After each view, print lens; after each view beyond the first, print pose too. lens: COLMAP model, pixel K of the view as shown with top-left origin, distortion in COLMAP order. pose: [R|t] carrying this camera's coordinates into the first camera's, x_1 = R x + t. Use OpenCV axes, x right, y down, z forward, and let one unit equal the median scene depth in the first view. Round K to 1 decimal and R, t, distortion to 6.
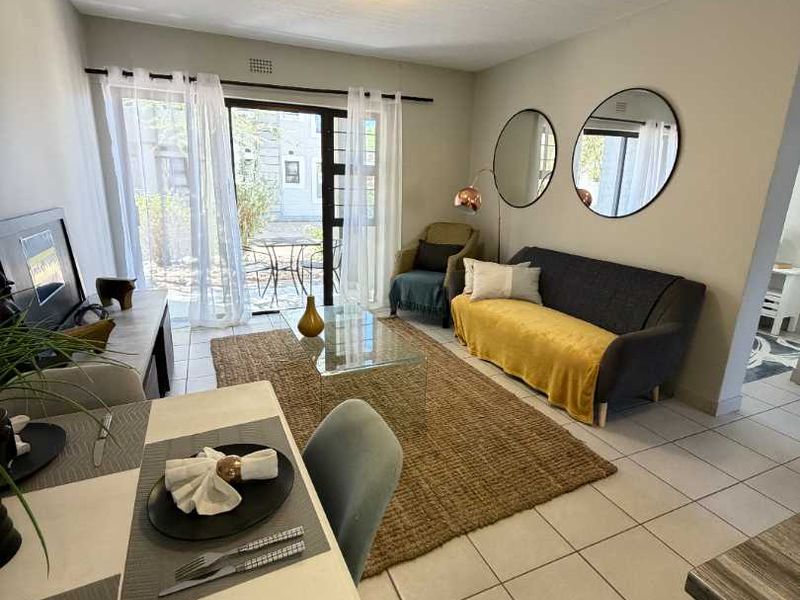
lens RADIAL K [[427.7, 0, 401.2], [0, 427.7, 294.7], [0, 0, 1]] dist [-0.002663, -0.001549]
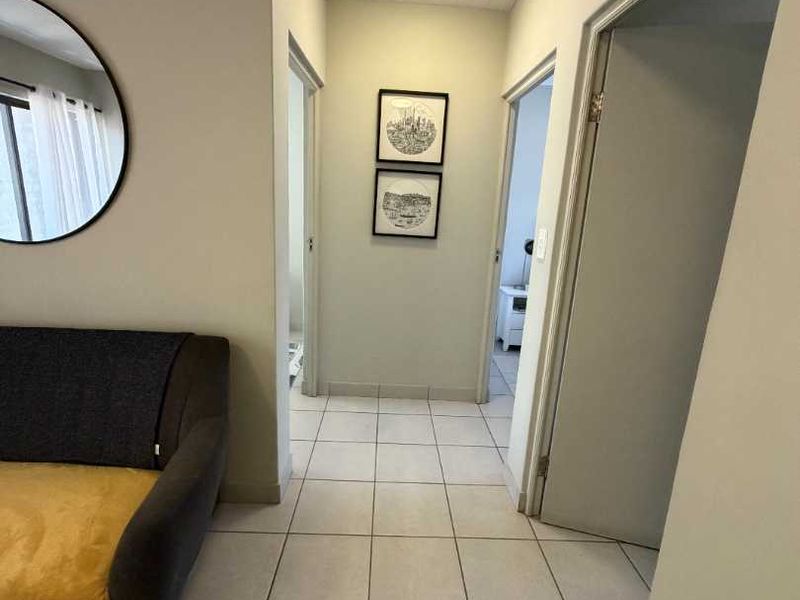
lens RADIAL K [[427.7, 0, 401.2], [0, 427.7, 294.7], [0, 0, 1]] dist [-0.002663, -0.001549]
pose [[0.380839, -0.204005, 0.901856, 0.221220], [0.189219, 0.971911, 0.139948, -0.127789], [-0.905074, 0.117351, 0.408743, 0.459679]]
